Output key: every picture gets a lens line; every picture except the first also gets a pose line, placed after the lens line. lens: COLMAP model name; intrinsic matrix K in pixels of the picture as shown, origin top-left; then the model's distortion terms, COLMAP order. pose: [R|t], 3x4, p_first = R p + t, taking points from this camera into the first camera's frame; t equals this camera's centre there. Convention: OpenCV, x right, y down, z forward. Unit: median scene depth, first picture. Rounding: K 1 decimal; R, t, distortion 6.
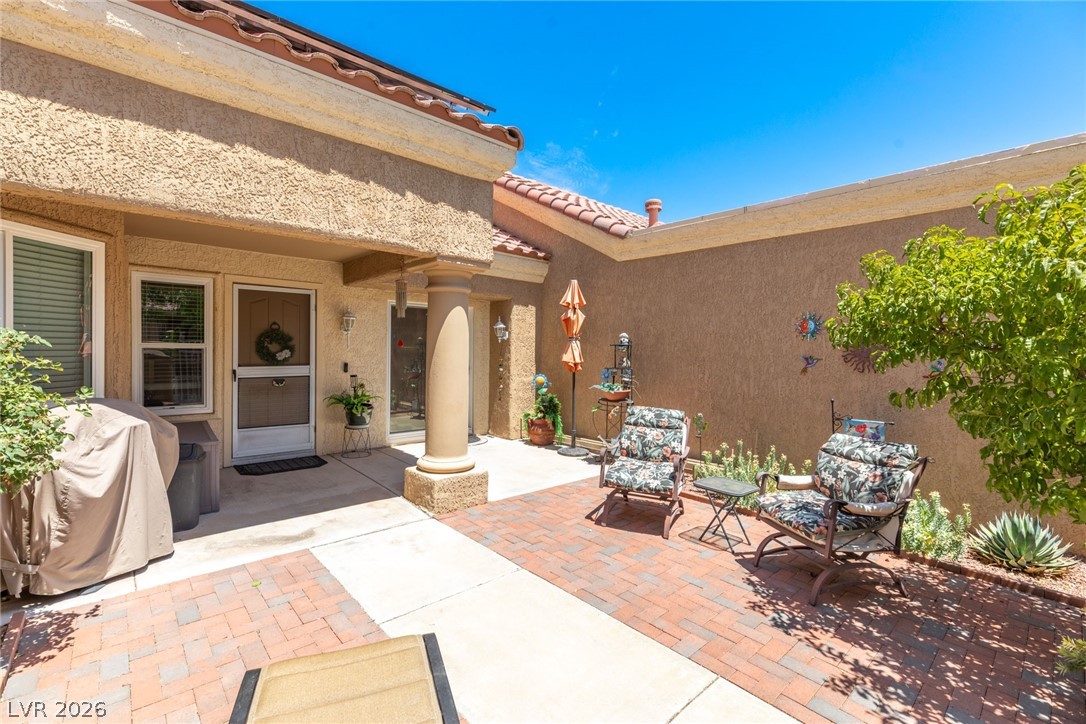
lens RADIAL K [[485.3, 0, 530.0], [0, 485.3, 355.1], [0, 0, 1]] dist [0.001744, 0.000114]
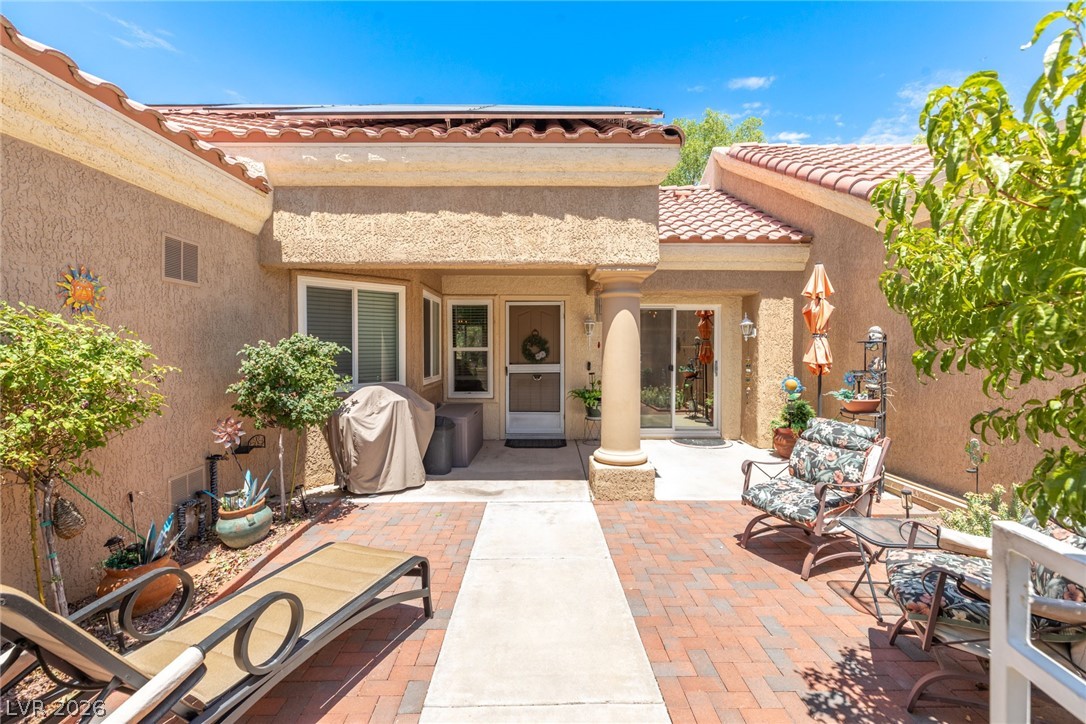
lens RADIAL K [[485.3, 0, 530.0], [0, 485.3, 355.1], [0, 0, 1]] dist [0.001744, 0.000114]
pose [[0.747581, -0.002947, -0.664164, 0.427639], [0.004889, 0.999987, 0.001065, -0.003895], [0.664152, -0.004043, 0.747586, 0.071201]]
